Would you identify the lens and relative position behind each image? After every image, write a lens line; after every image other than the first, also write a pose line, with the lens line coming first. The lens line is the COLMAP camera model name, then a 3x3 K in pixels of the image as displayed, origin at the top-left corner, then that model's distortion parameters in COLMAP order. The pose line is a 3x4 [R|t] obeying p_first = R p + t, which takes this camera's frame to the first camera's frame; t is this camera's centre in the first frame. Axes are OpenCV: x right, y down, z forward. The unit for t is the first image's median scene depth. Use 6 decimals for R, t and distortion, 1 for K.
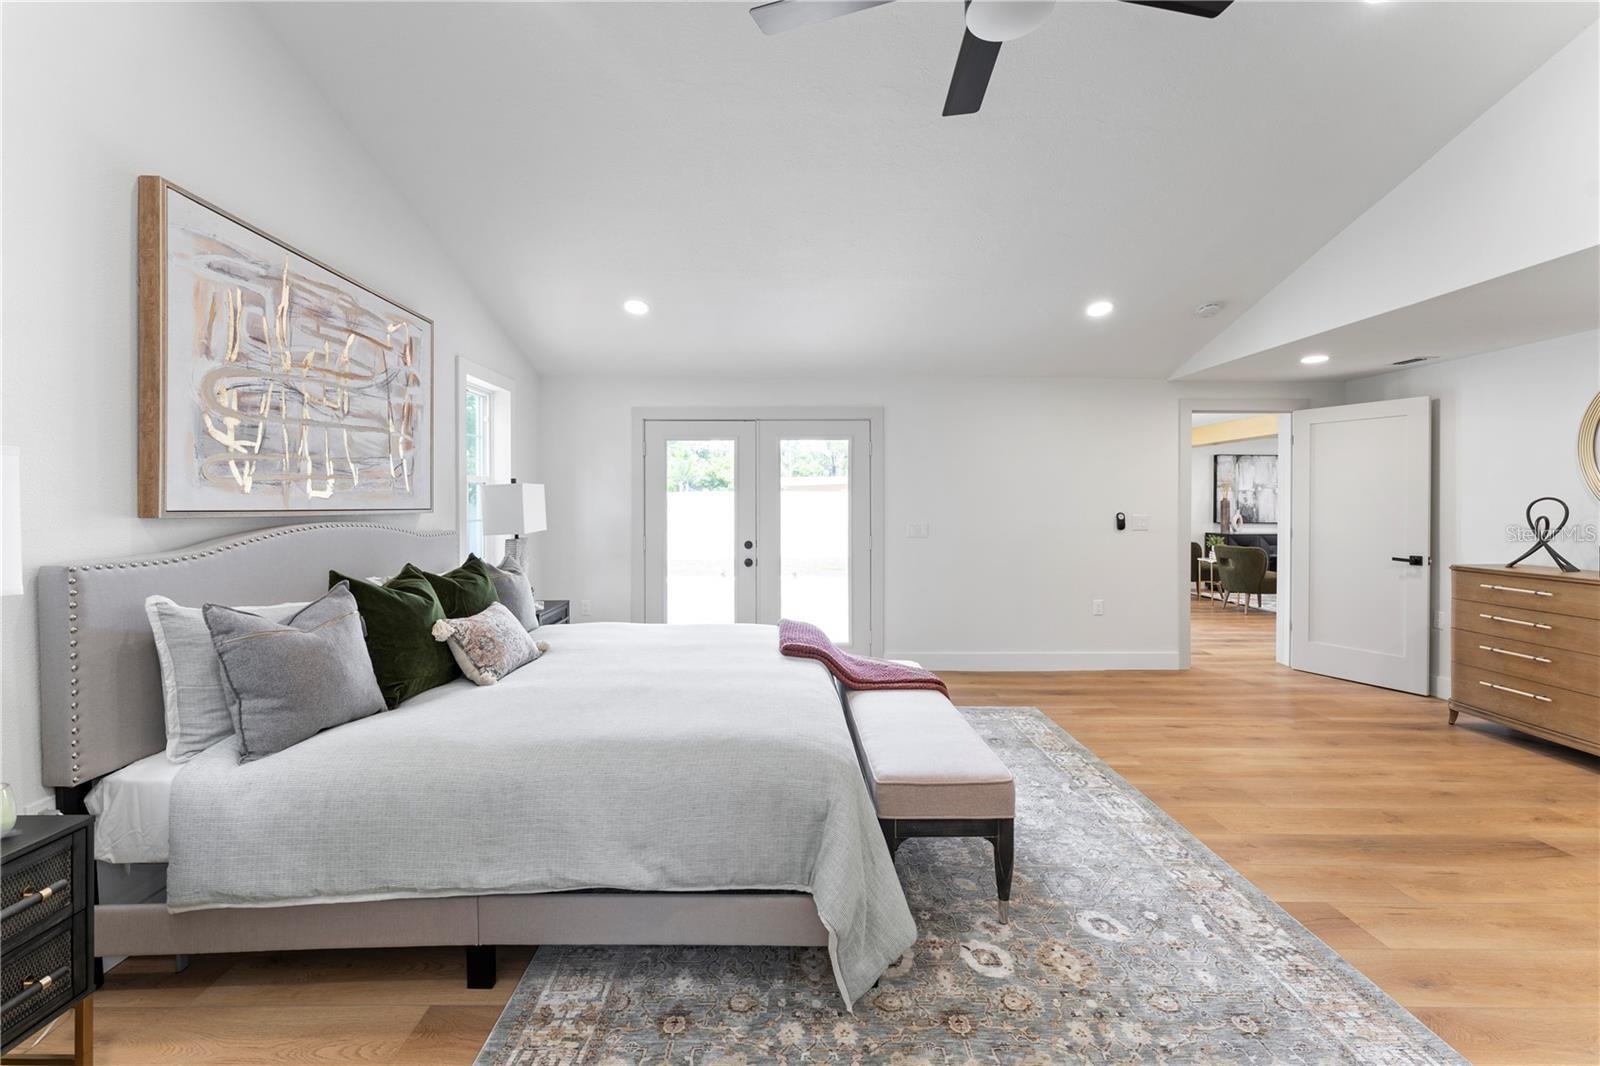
lens RADIAL K [[650.1, 0, 793.0], [0, 650.1, 504.6], [0, 0, 1]] dist [-0.000138, 0.000084]
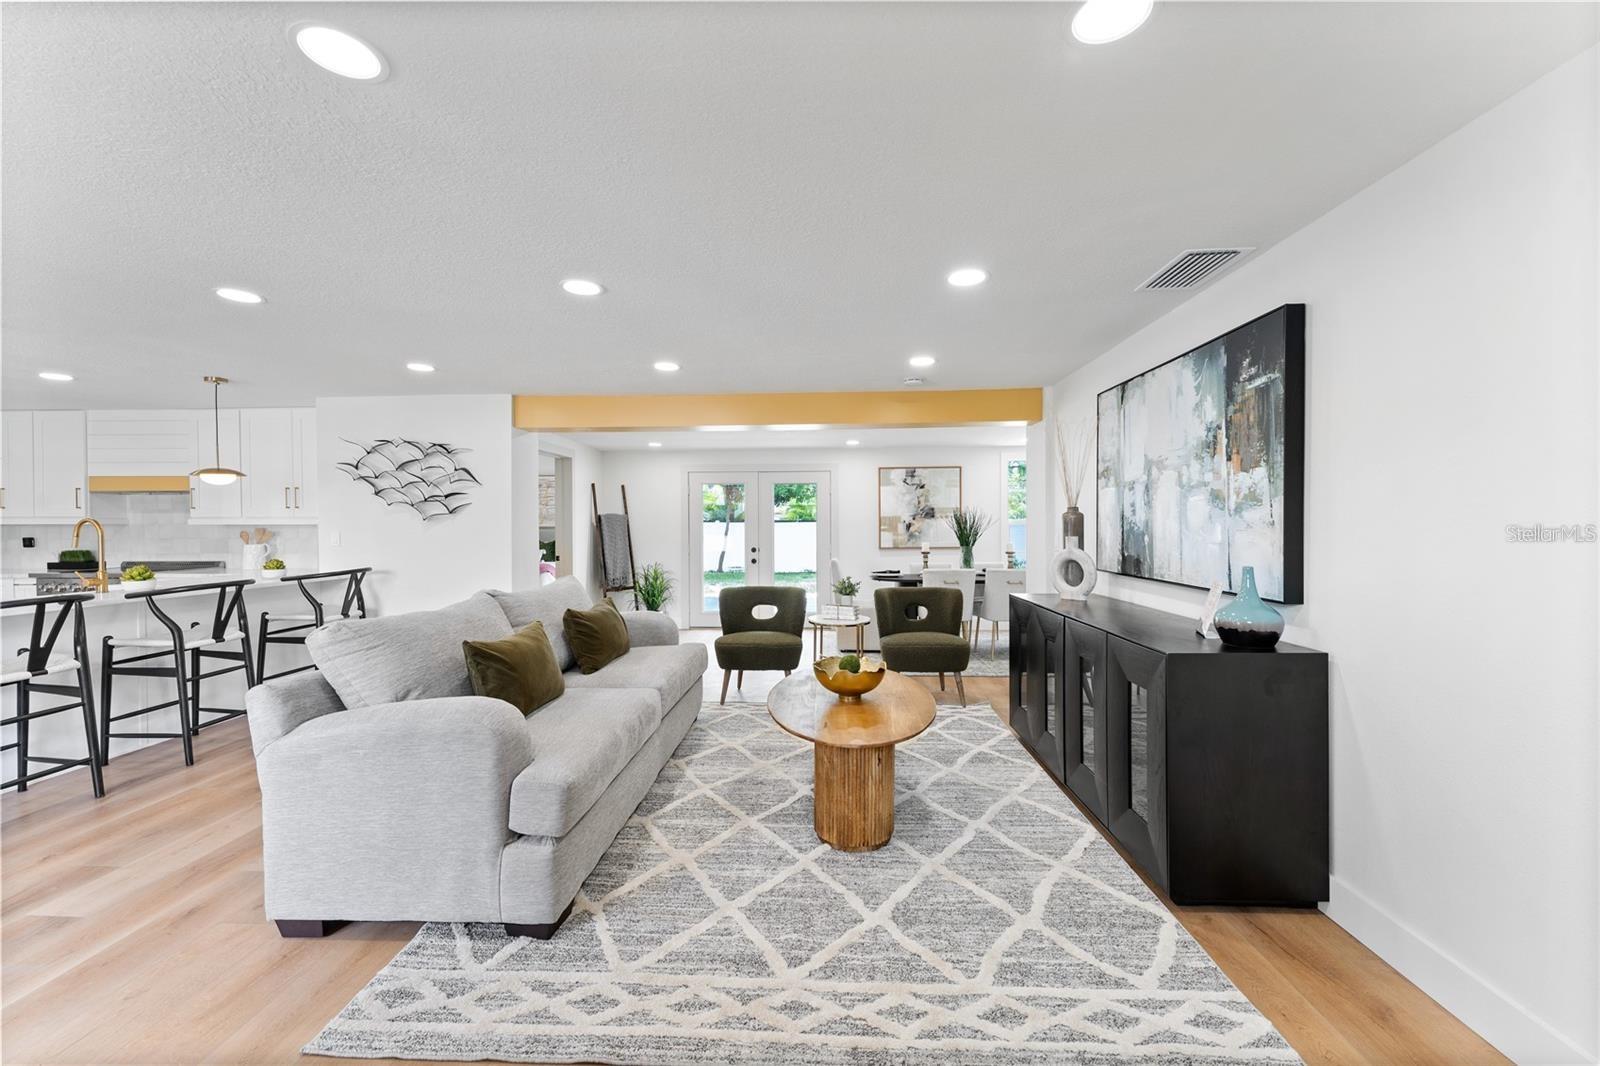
lens RADIAL K [[633.9, 0, 794.7], [0, 633.9, 533.4], [0, 0, 1]] dist [0.000818, 0.000183]
pose [[-0.053956, 0.013851, -0.998447, 3.168917], [0.002564, 0.999902, 0.013732, 0.000645], [0.998540, -0.001819, -0.053986, 2.565607]]
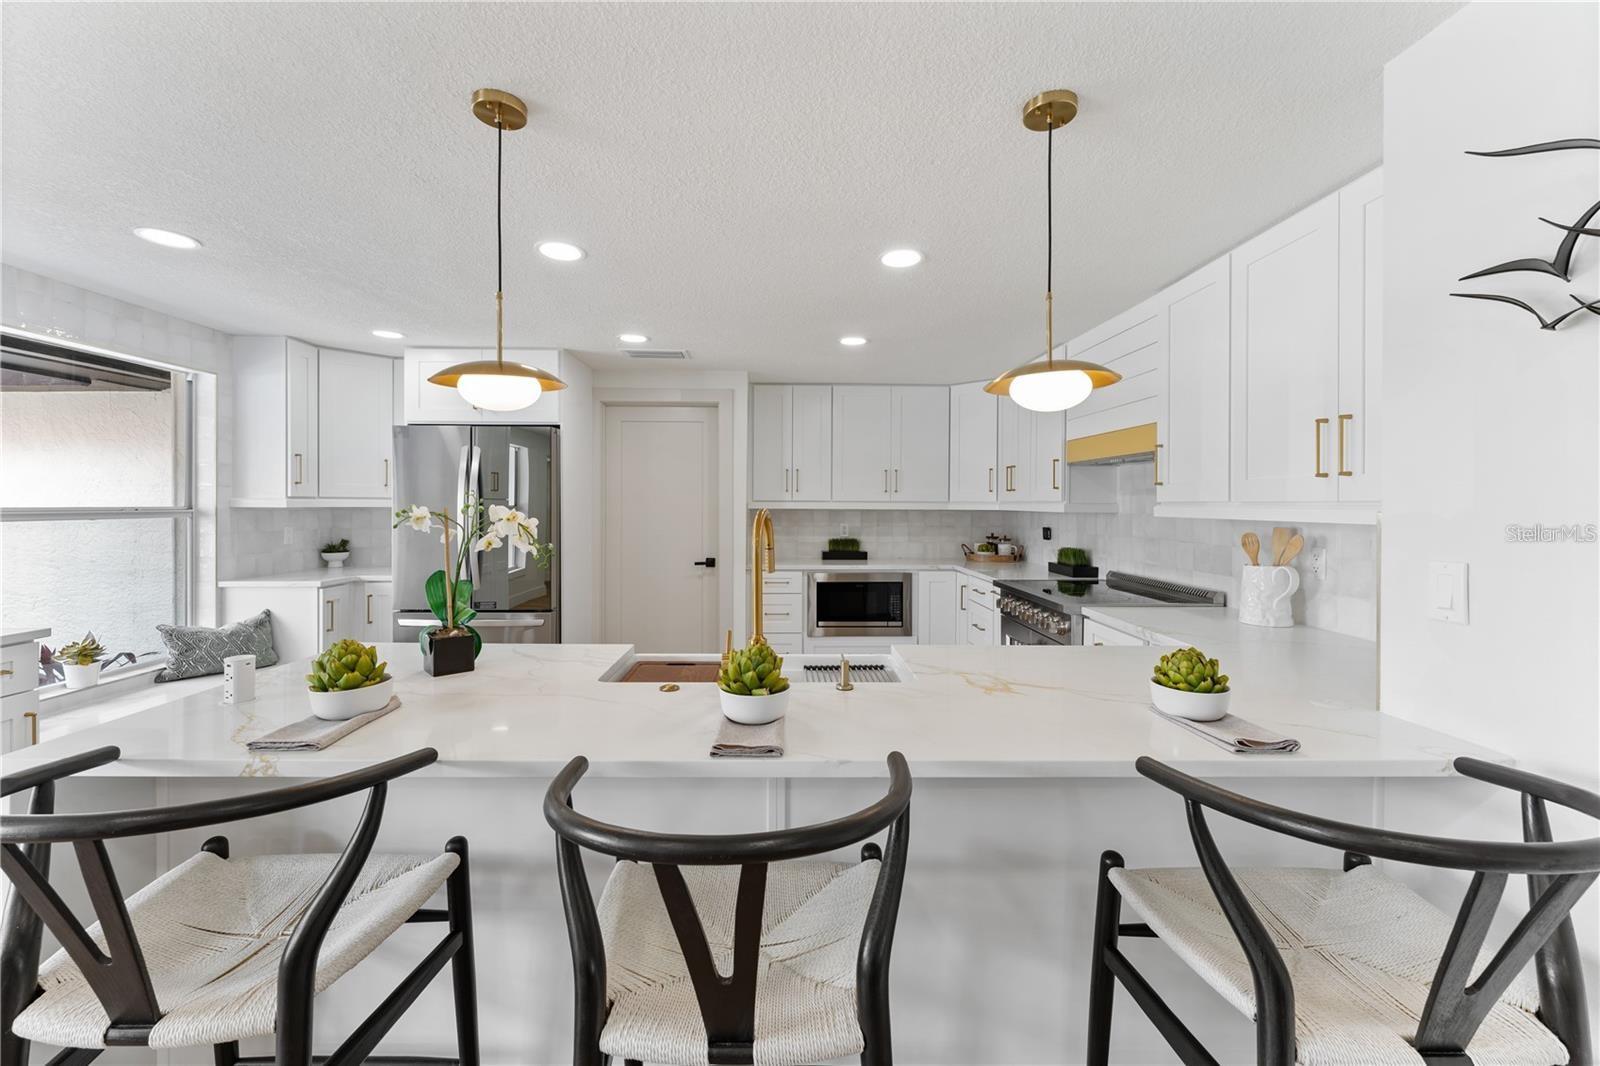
lens RADIAL K [[650.1, 0, 793.0], [0, 650.1, 504.6], [0, 0, 1]] dist [-0.000138, 0.000084]
pose [[-0.999791, -0.006010, -0.019537, 2.088461], [-0.006055, 0.999979, 0.002196, -0.018954], [0.019523, 0.002314, -0.999807, 1.747485]]
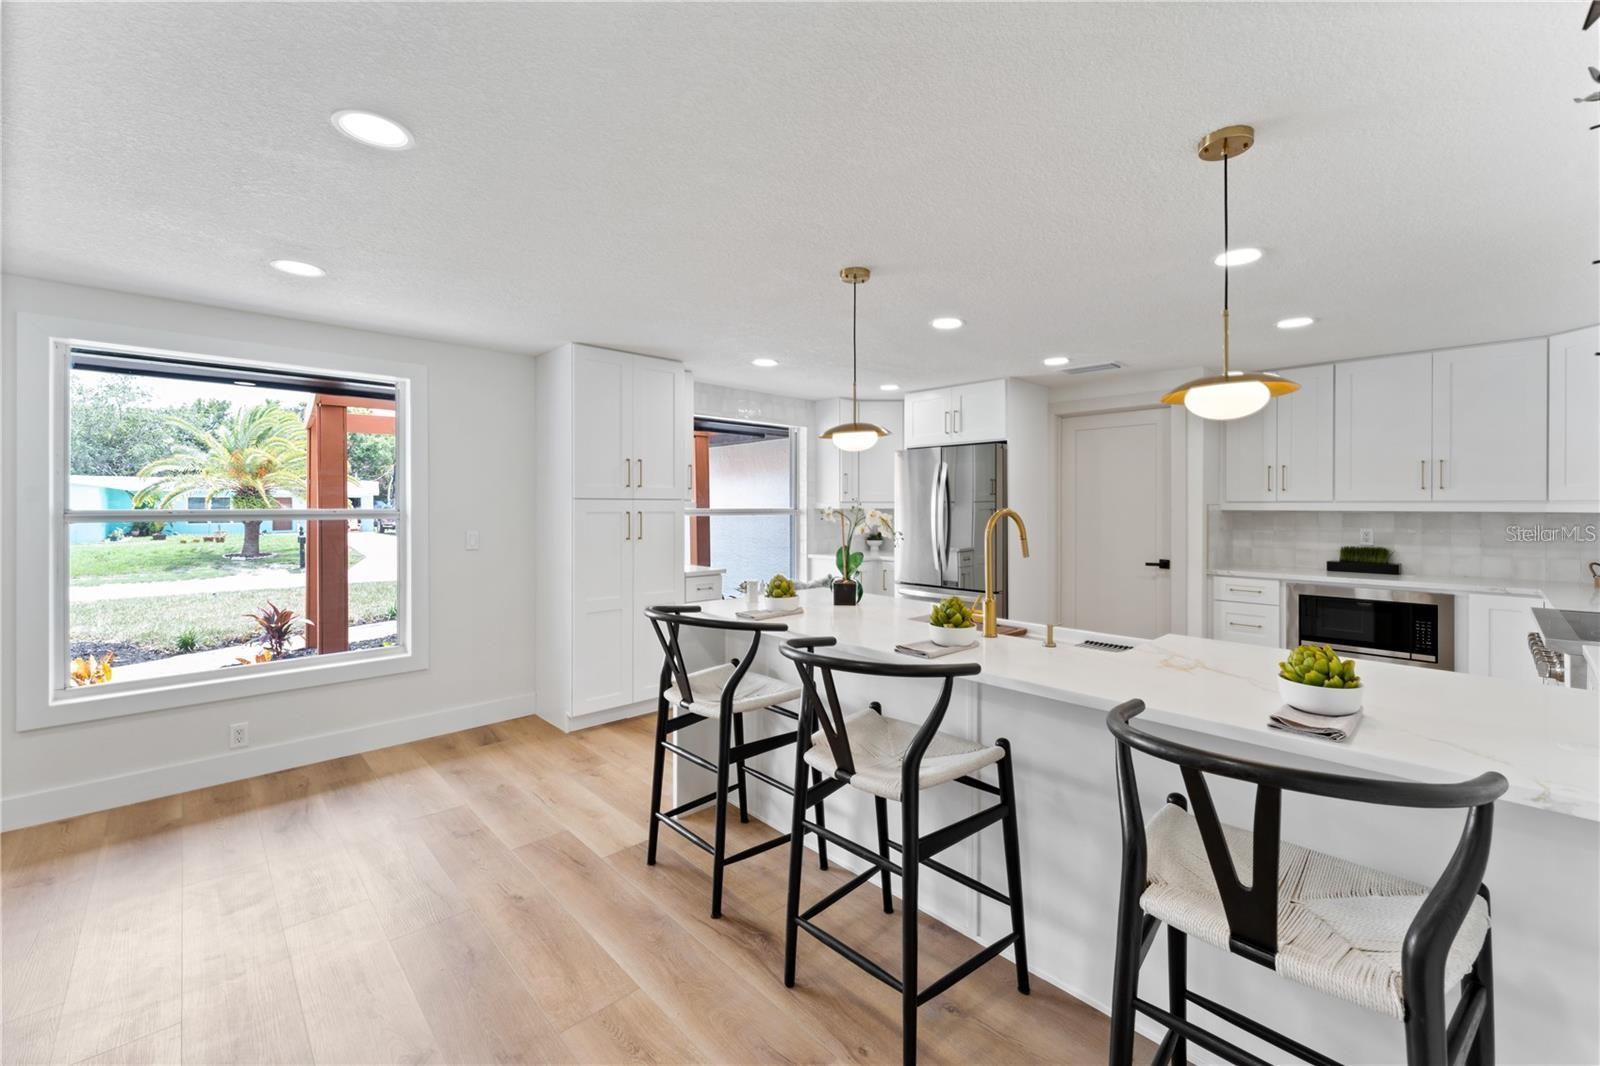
lens RADIAL K [[651.3, 0, 799.4], [0, 651.3, 511.6], [0, 0, 1]] dist [-0.000529, 0.000142]
pose [[-0.686405, -0.009122, 0.727162, 1.745633], [0.000091, 0.999920, 0.012629, -0.020784], [-0.727219, 0.008735, -0.686350, 1.878991]]
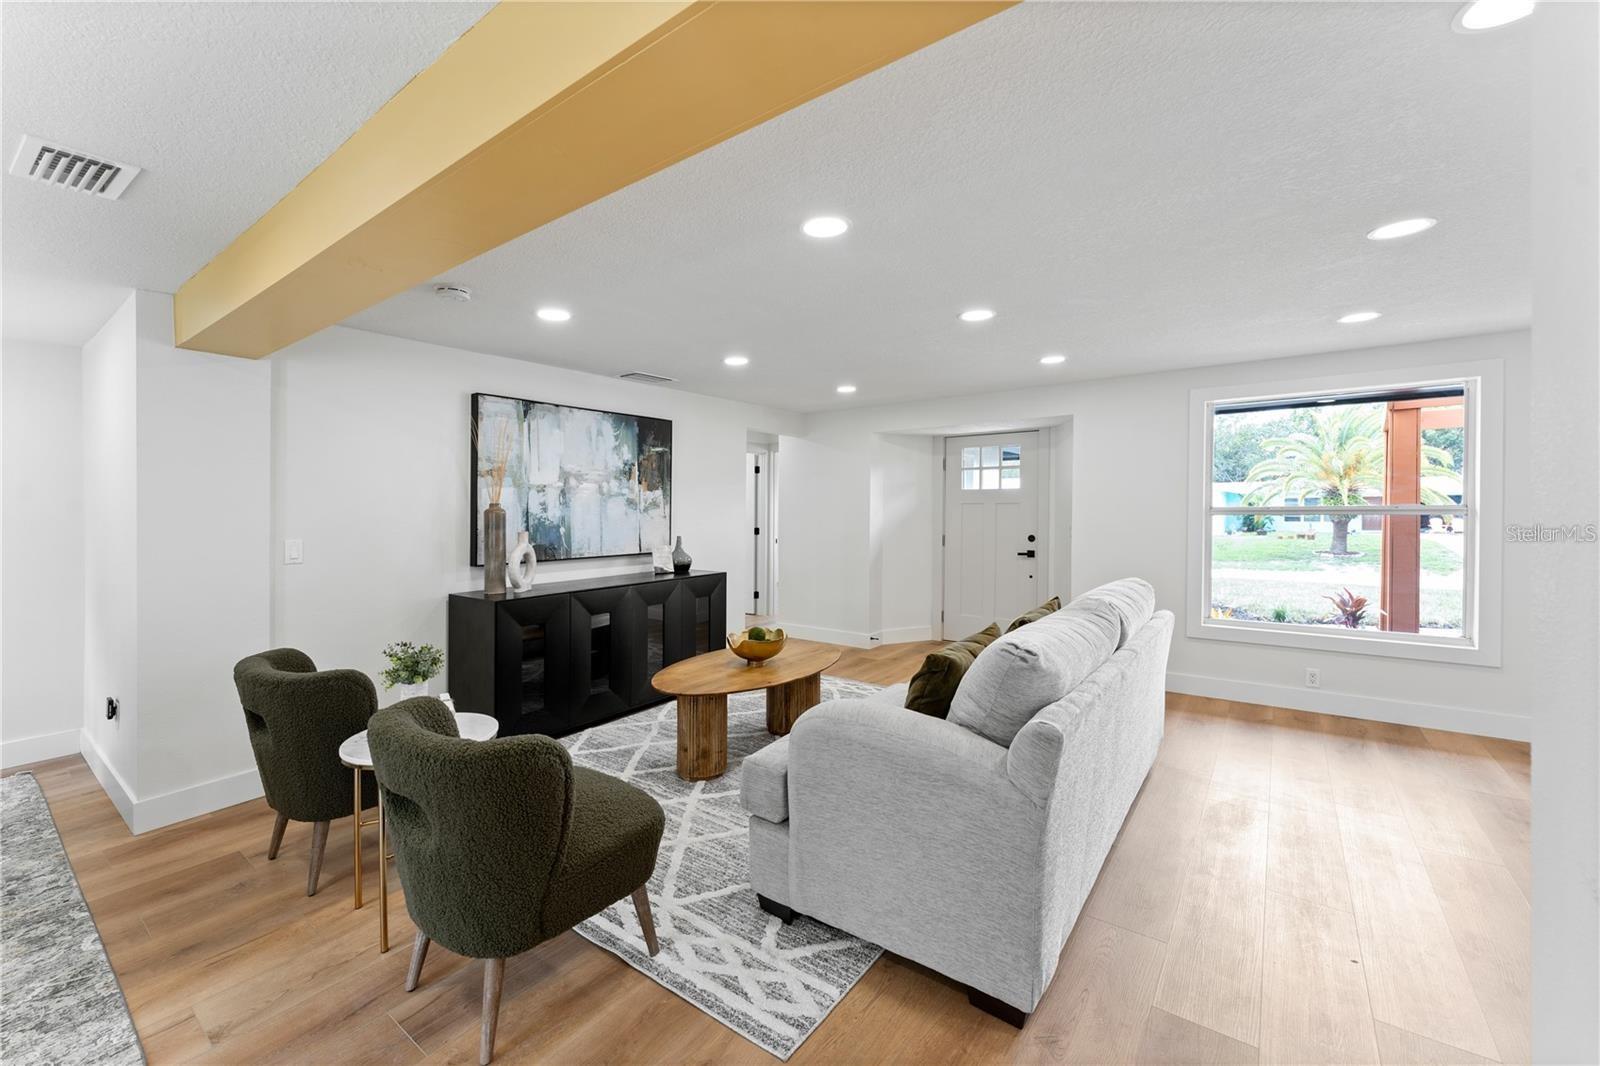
lens RADIAL K [[650.1, 0, 793.0], [0, 650.1, 504.6], [0, 0, 1]] dist [-0.000138, 0.000084]
pose [[0.601874, -0.000711, 0.798591, 1.382852], [0.007808, 0.999957, -0.004994, -0.017726], [-0.798553, 0.009241, 0.601854, 1.866157]]
